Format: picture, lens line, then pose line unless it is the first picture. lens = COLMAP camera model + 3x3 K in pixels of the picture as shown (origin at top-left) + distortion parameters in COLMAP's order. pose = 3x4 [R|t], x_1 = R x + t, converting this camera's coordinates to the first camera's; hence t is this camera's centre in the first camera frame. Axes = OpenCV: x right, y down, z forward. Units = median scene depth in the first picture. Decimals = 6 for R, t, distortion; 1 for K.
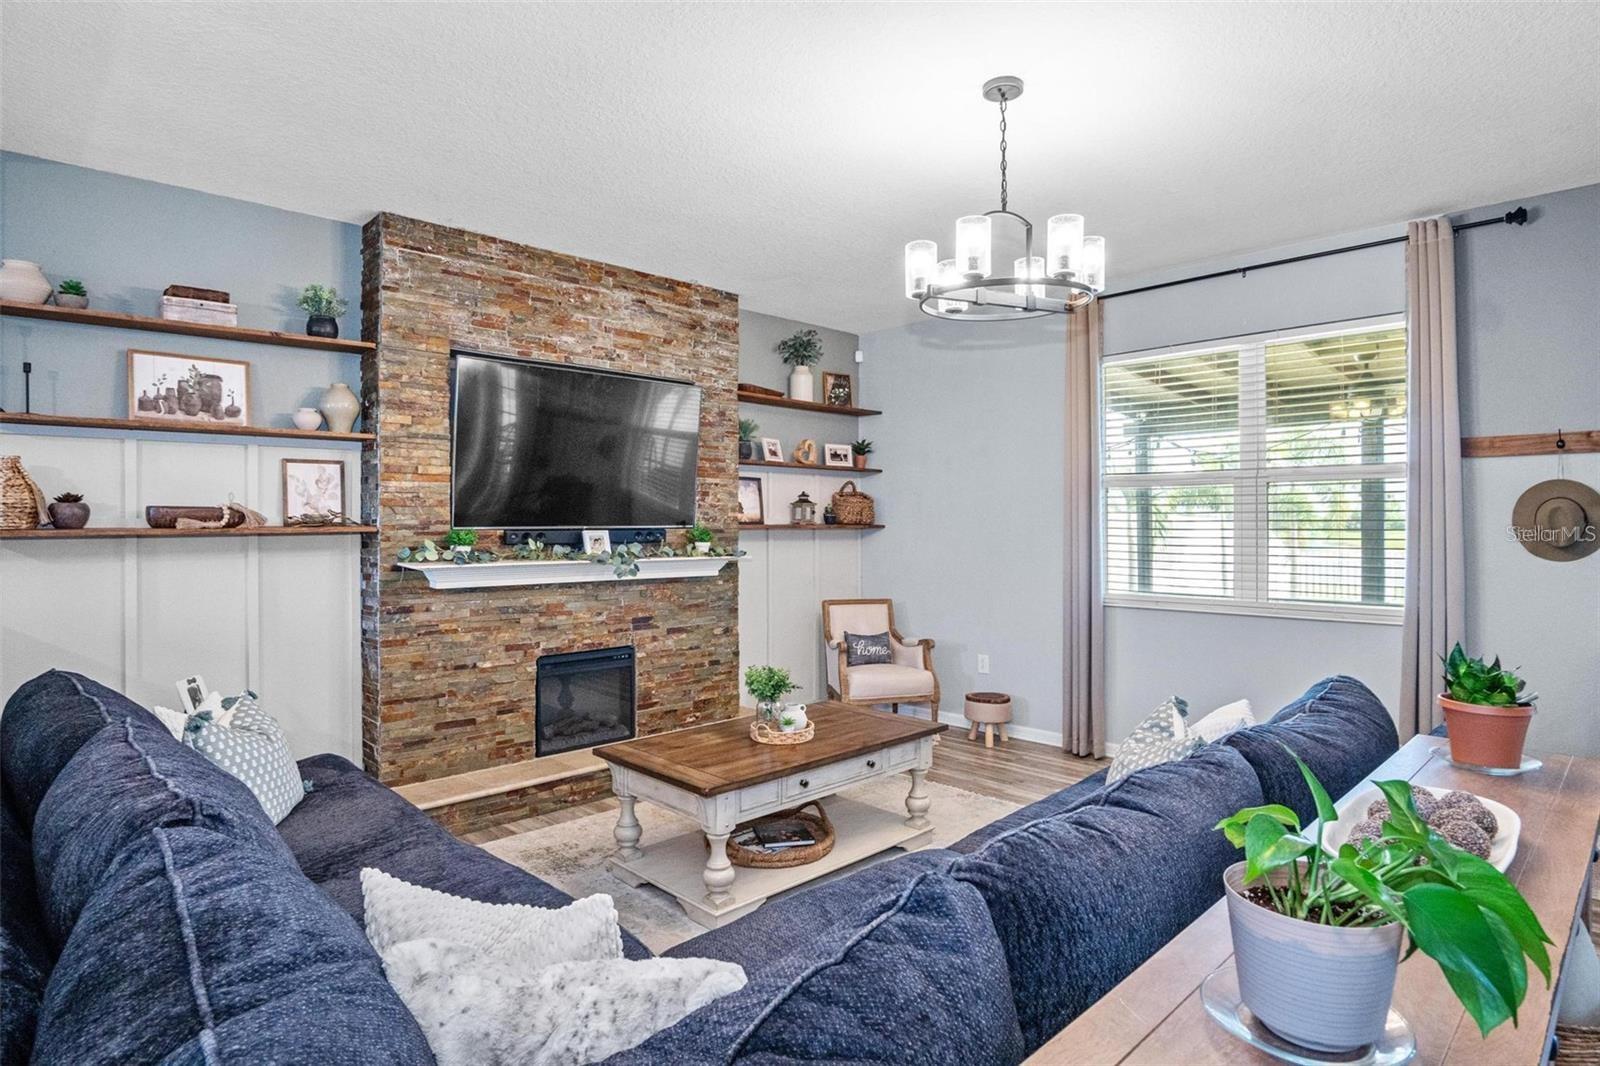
lens RADIAL K [[862.1, 0, 802.7], [0, 862.1, 527.8], [0, 0, 1]] dist [-0.026593, -0.000125]
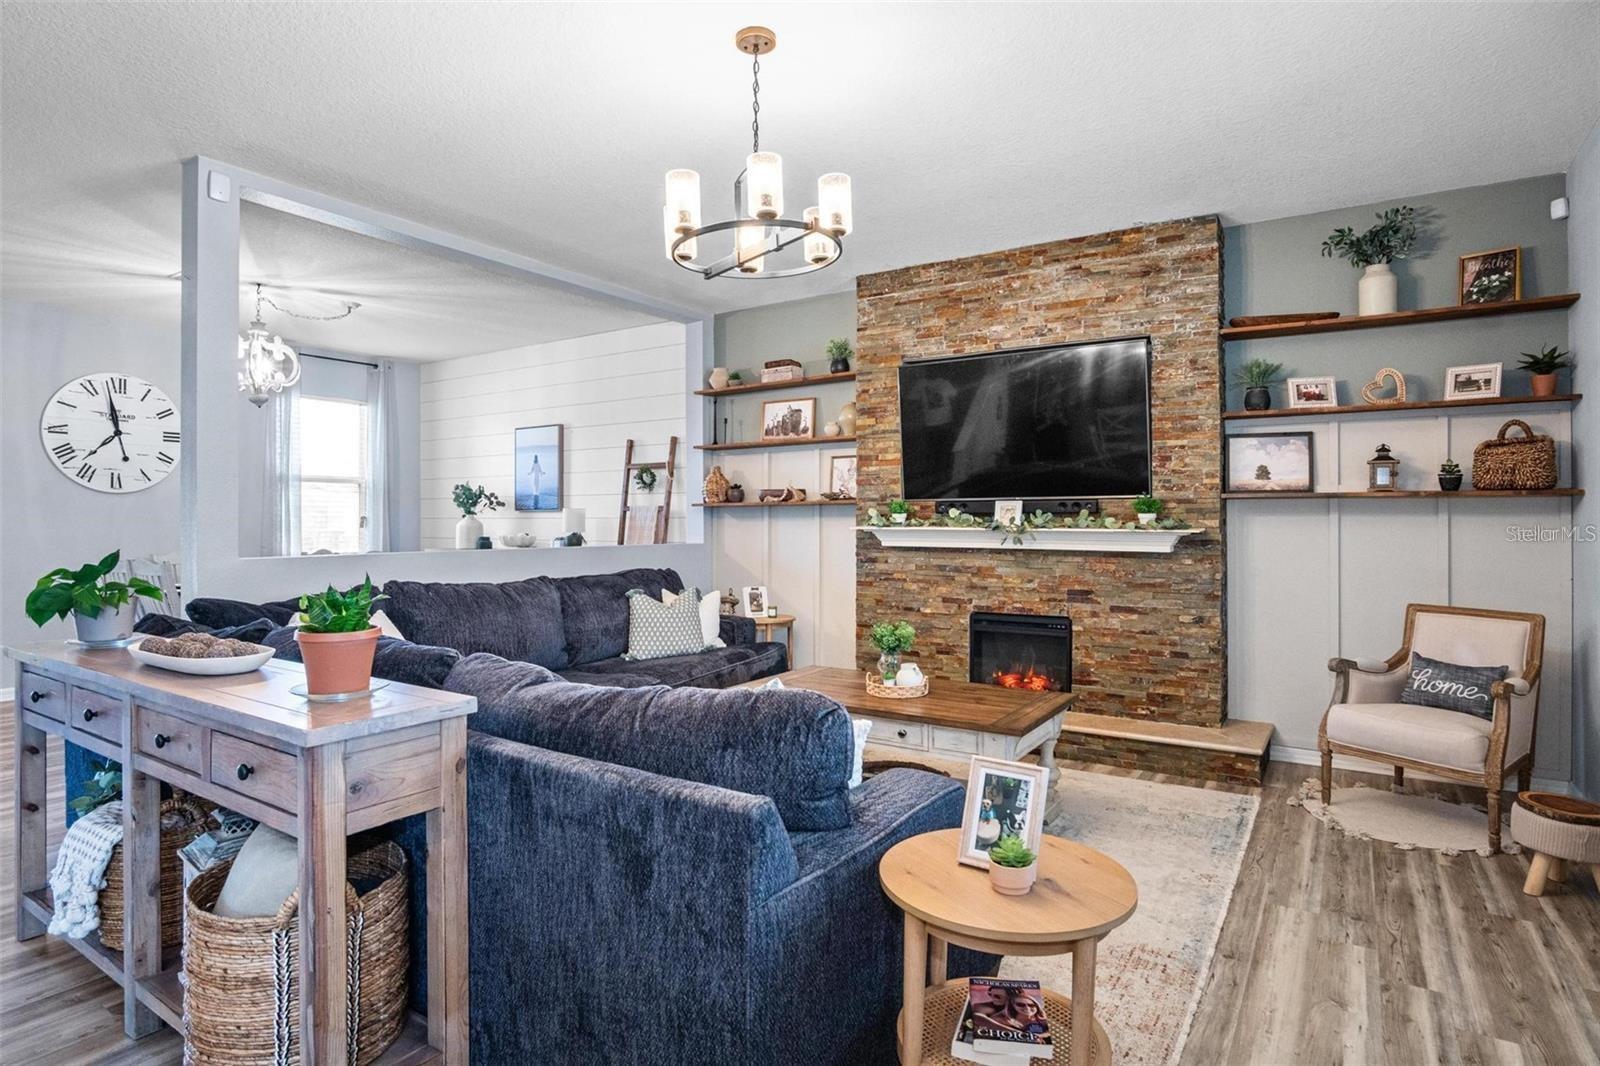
lens RADIAL K [[850.0, 0, 798.7], [0, 850.0, 519.2], [0, 0, 1]] dist [-0.021837, 0.000610]
pose [[0.221424, 0.000187, -0.975178, 0.723513], [-0.005027, 0.999987, -0.000949, 0.027797], [0.975165, 0.005113, 0.221422, 0.505945]]
